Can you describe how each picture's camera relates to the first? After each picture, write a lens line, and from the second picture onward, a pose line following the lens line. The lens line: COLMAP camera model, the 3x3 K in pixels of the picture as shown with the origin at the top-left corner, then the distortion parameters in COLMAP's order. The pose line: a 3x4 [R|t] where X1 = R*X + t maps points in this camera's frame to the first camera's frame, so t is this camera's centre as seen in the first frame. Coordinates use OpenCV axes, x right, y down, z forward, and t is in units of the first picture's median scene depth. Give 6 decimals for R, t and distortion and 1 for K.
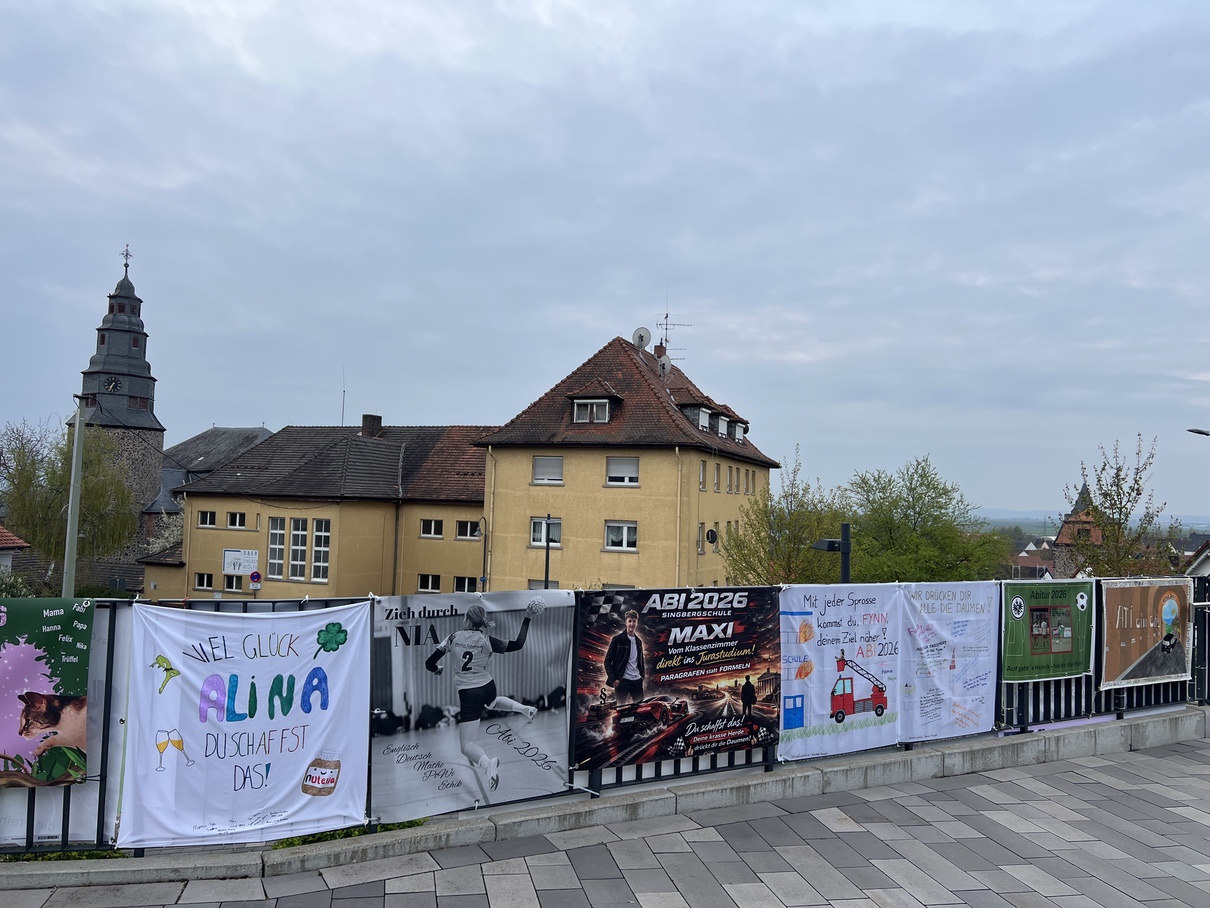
lens RADIAL K [[901.0, 0, 605.0], [0, 901.0, 454.0], [0, 0, 1]] dist [0.068293, -0.098668]
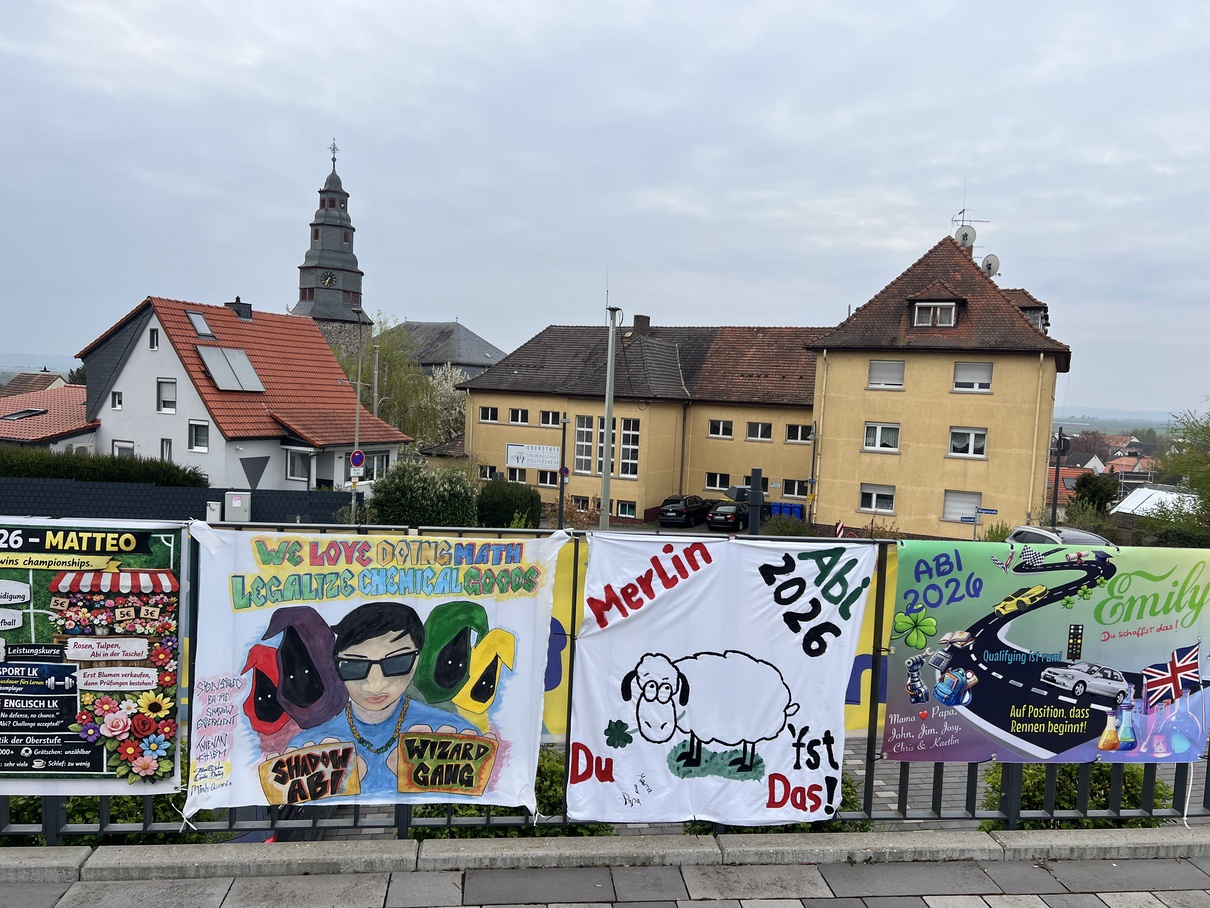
lens RADIAL K [[907.0, 0, 605.5], [0, 907.0, 472.0], [0, 0, 1]] dist [0.062298, -0.103391]
pose [[0.993850, 0.024622, -0.107966, -2.110646], [-0.009649, 0.990515, 0.137067, -0.088300], [0.110317, -0.135183, 0.984660, -0.317638]]
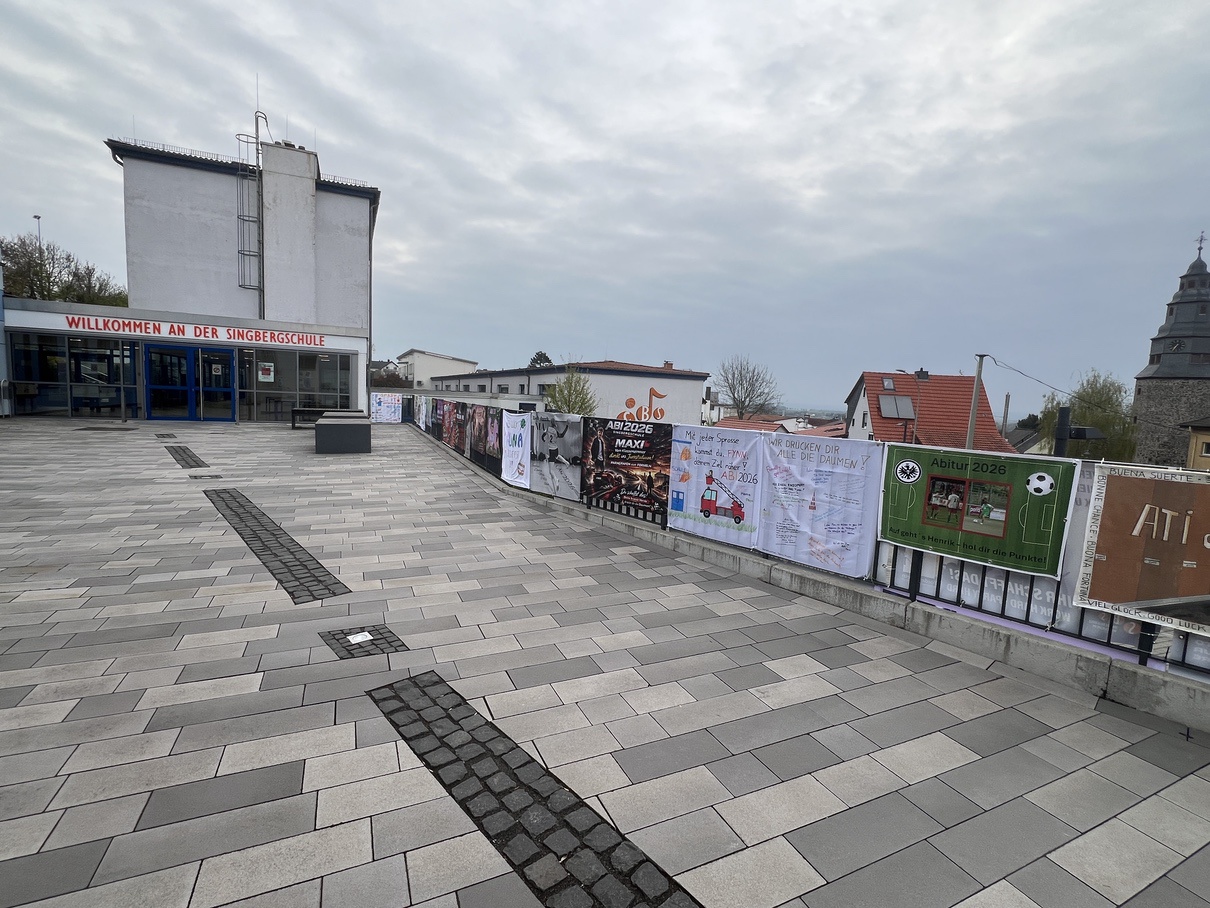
lens RADIAL K [[545.4, 0, 605.0], [0, 545.4, 454.0], [0, 0, 1]] dist [-0.000744, -0.000625]
pose [[0.211469, 0.078841, -0.974200, 1.095800], [0.009485, 0.996529, 0.082707, 0.112700], [0.977339, -0.026730, 0.209987, 0.642521]]
